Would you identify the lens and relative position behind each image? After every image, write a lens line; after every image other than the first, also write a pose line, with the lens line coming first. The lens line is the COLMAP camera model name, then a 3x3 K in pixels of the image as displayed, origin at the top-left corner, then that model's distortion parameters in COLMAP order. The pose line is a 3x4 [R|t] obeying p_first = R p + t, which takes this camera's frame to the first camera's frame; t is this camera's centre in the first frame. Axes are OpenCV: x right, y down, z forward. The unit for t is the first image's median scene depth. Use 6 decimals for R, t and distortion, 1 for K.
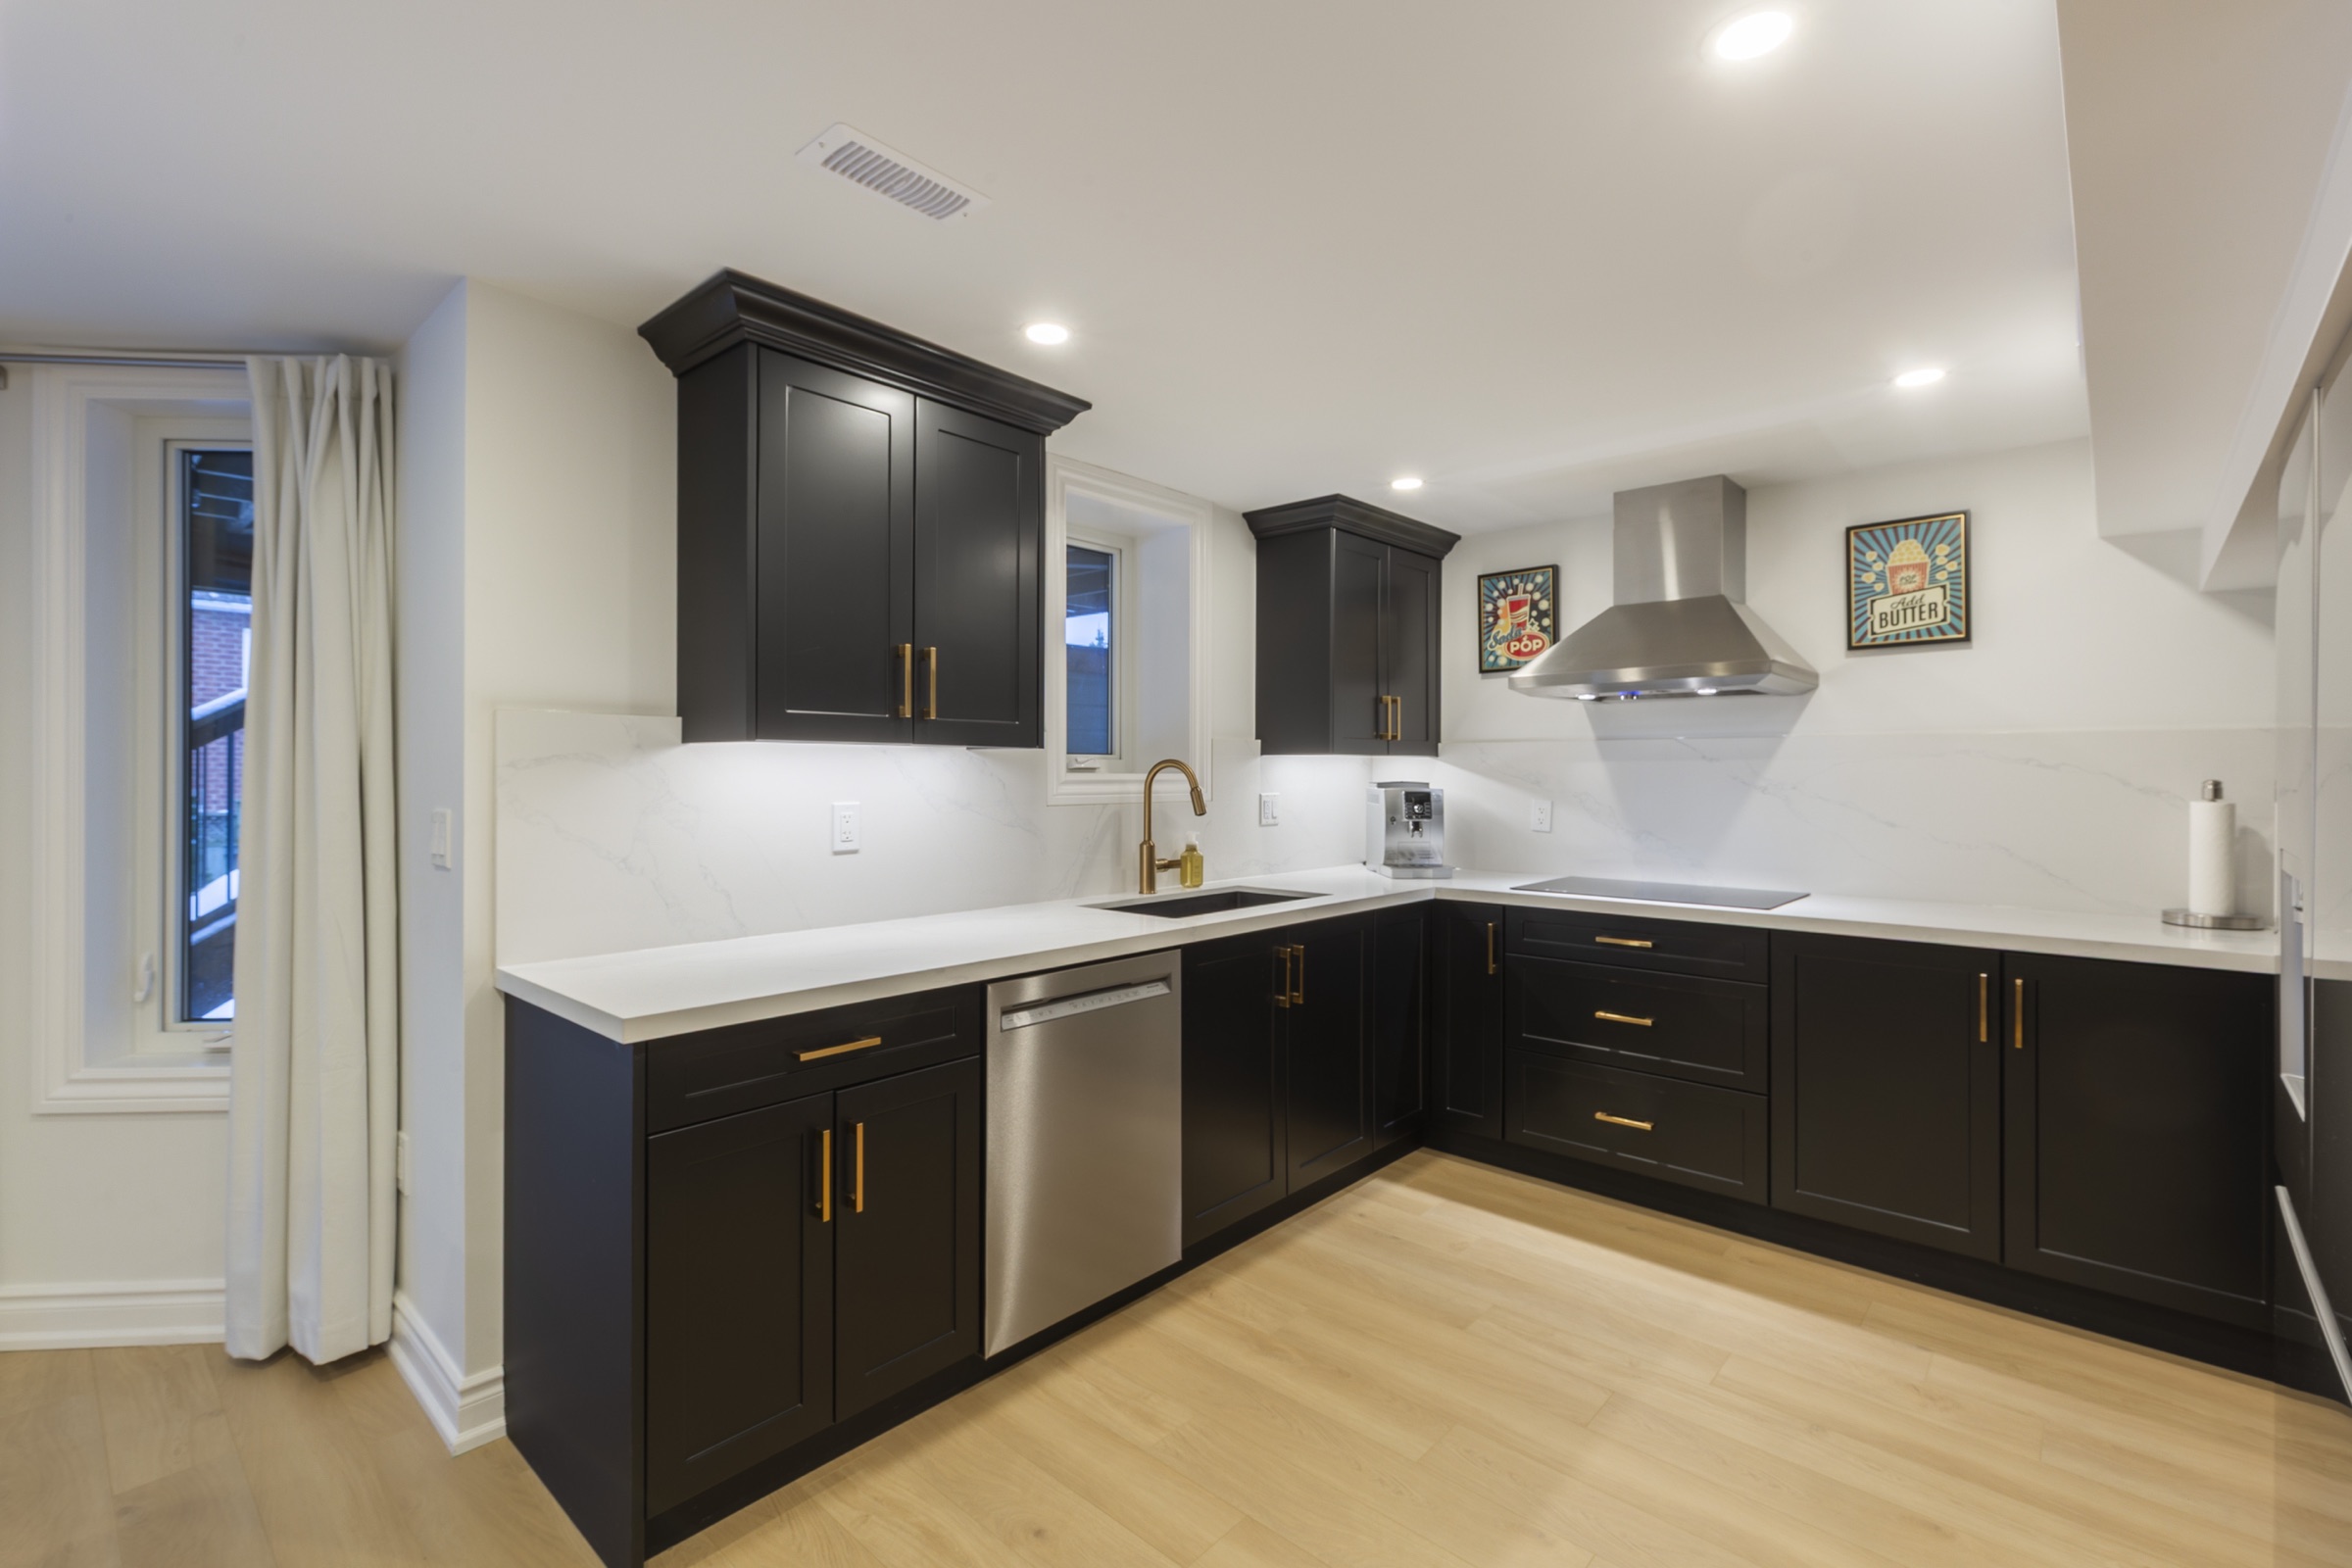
lens RADIAL K [[1050.9, 0, 1165.8], [0, 1050.9, 775.6], [0, 0, 1]] dist [-0.000396, -0.000237]
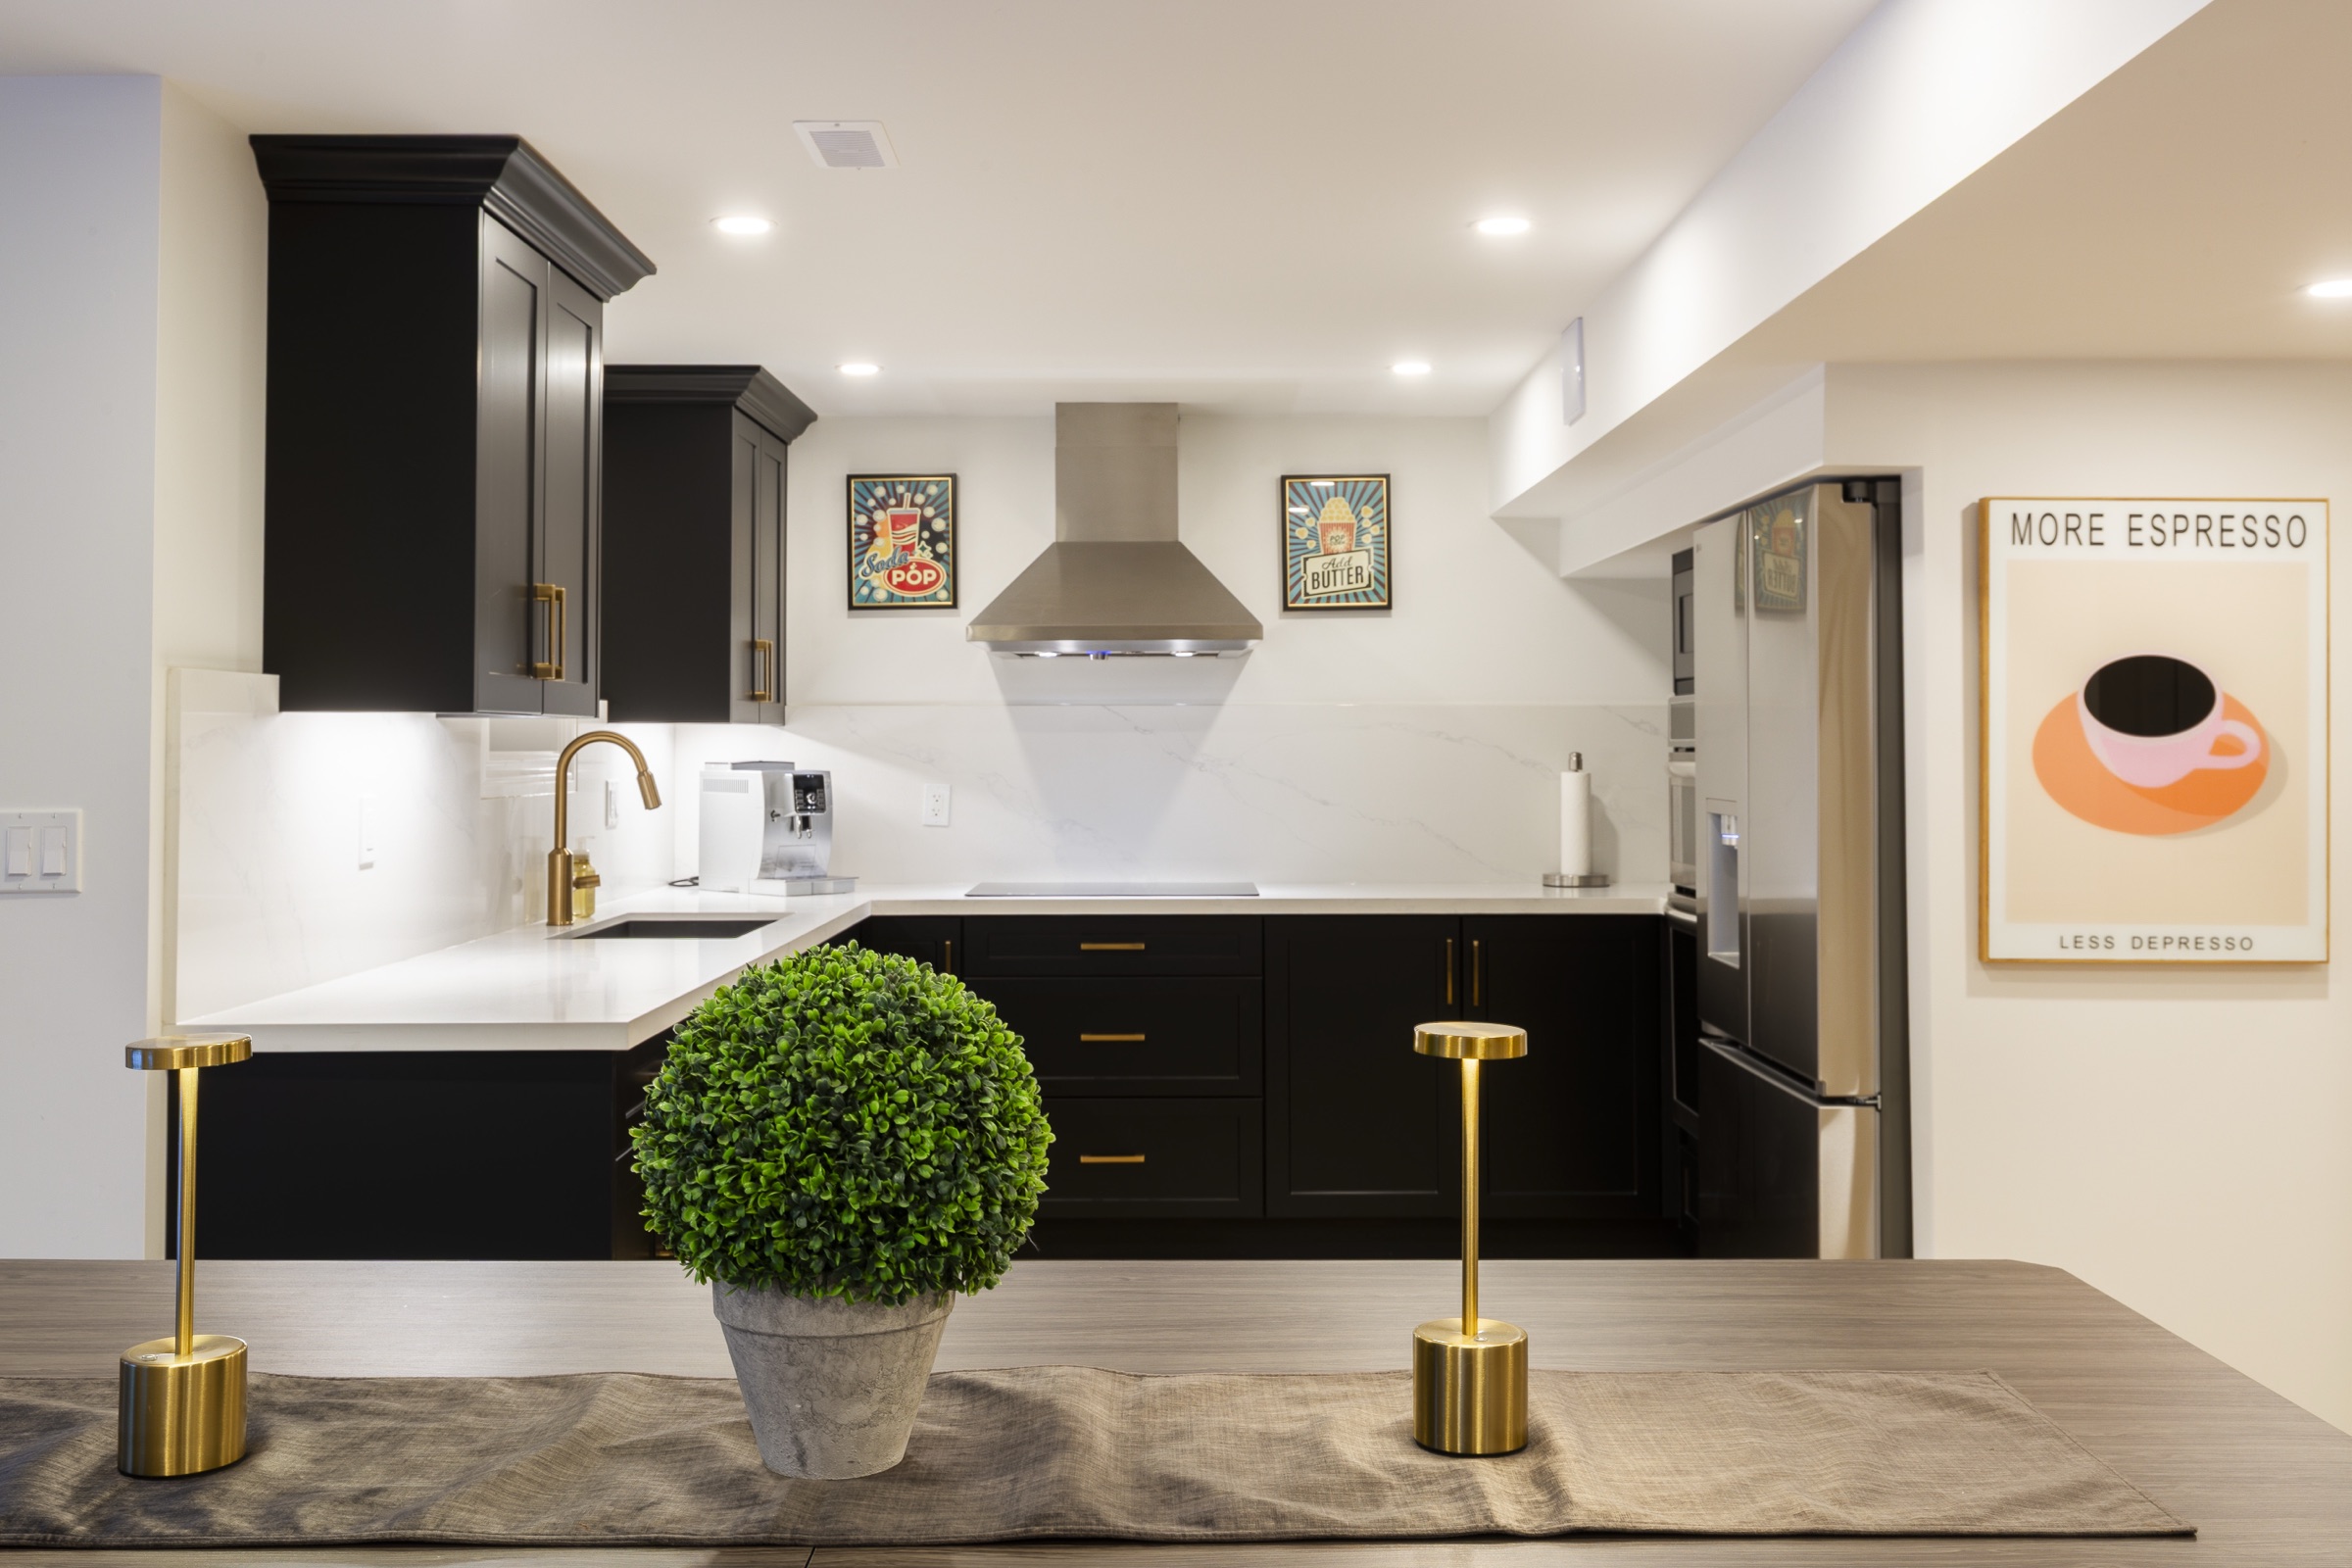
lens RADIAL K [[2362.6, 0, 1176.5], [0, 2362.6, 684.2], [0, 0, 1]] dist [-0.009037, -0.013015]
pose [[0.732334, 0.014208, 0.680798, -0.771623], [0.005374, 0.999631, -0.026642, -0.002608], [-0.680925, 0.023170, 0.731987, -0.408157]]
